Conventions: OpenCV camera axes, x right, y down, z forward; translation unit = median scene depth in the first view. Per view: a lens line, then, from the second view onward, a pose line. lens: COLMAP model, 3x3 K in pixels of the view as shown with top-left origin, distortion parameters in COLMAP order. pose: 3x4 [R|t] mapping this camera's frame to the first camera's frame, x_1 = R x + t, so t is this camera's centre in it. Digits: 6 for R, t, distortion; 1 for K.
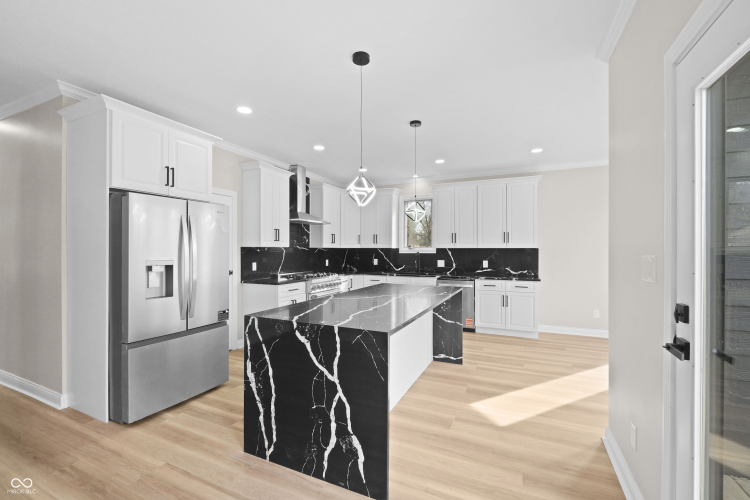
lens RADIAL K [[333.1, 0, 372.8], [0, 333.1, 265.2], [0, 0, 1]] dist [0.001022, 0.000156]
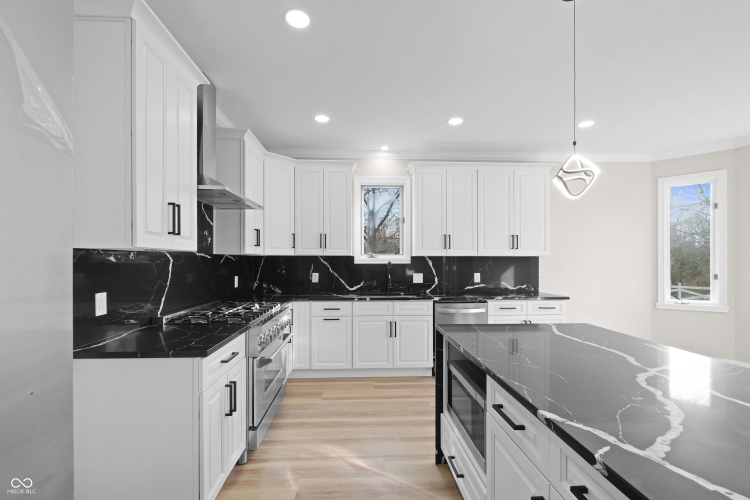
lens RADIAL K [[333.1, 0, 372.8], [0, 333.1, 265.2], [0, 0, 1]] dist [0.001022, 0.000156]
pose [[0.883544, -0.007953, 0.468281, -0.208628], [0.021140, 0.999514, -0.022912, -0.018262], [-0.467871, 0.030143, 0.883283, 0.430228]]
